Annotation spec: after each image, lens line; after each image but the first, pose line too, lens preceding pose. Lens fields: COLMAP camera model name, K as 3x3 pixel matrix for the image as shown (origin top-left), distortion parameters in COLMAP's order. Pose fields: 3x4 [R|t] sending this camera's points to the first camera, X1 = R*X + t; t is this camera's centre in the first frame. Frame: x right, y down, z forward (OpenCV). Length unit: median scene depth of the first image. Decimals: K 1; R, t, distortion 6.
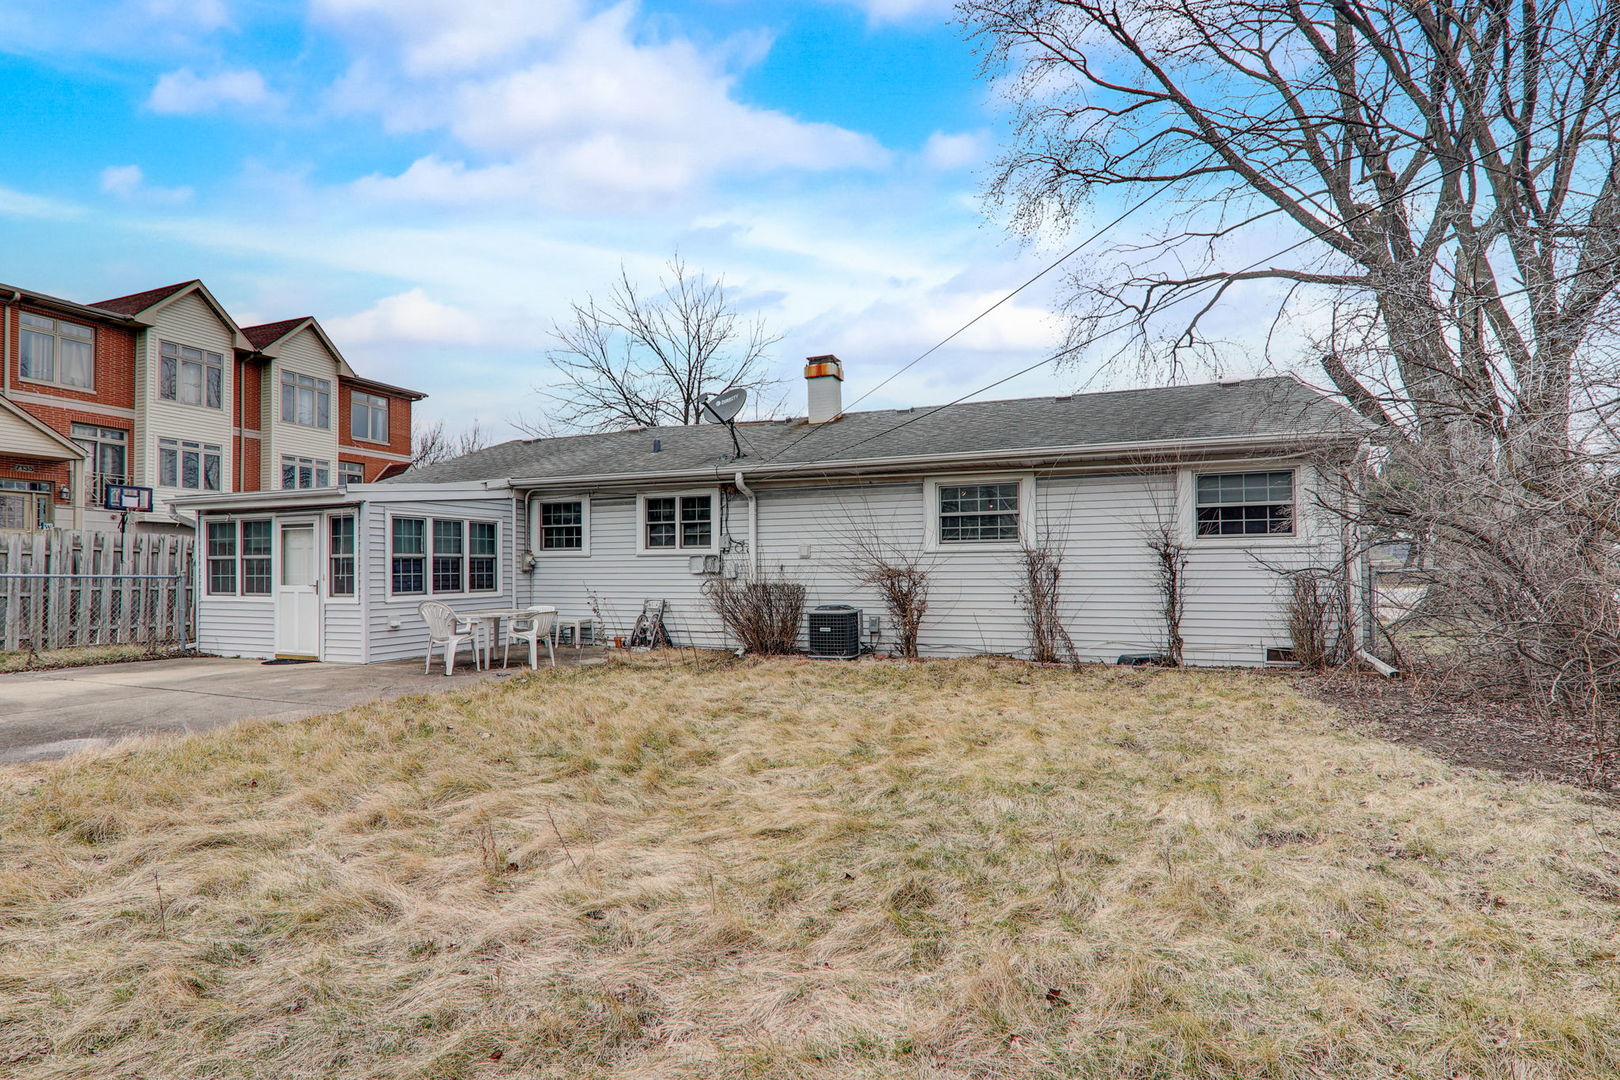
lens RADIAL K [[747.2, 0, 794.8], [0, 747.2, 560.5], [0, 0, 1]] dist [-0.014711, 0.000053]
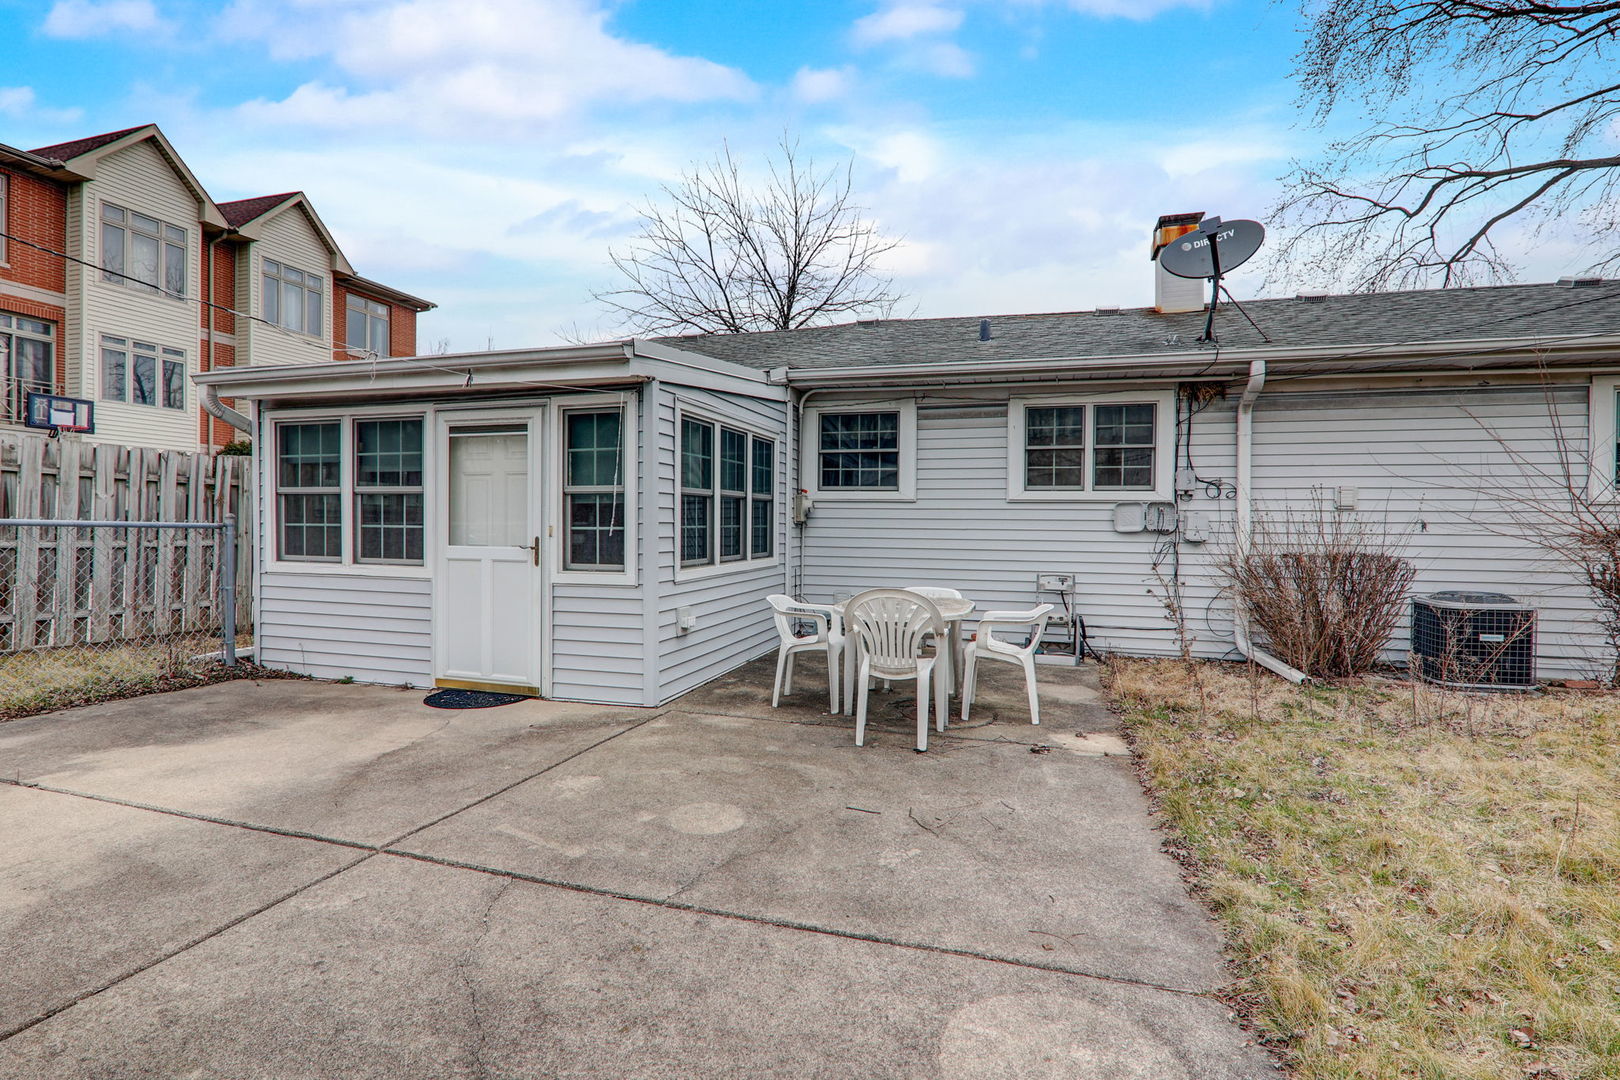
lens RADIAL K [[733.5, 0, 788.7], [0, 733.5, 534.6], [0, 0, 1]] dist [-0.014231, 0.000048]
pose [[0.996793, 0.013880, 0.078813, -0.432248], [-0.016031, 0.999514, 0.026723, 0.007580], [-0.078404, -0.027901, 0.996531, 0.414920]]
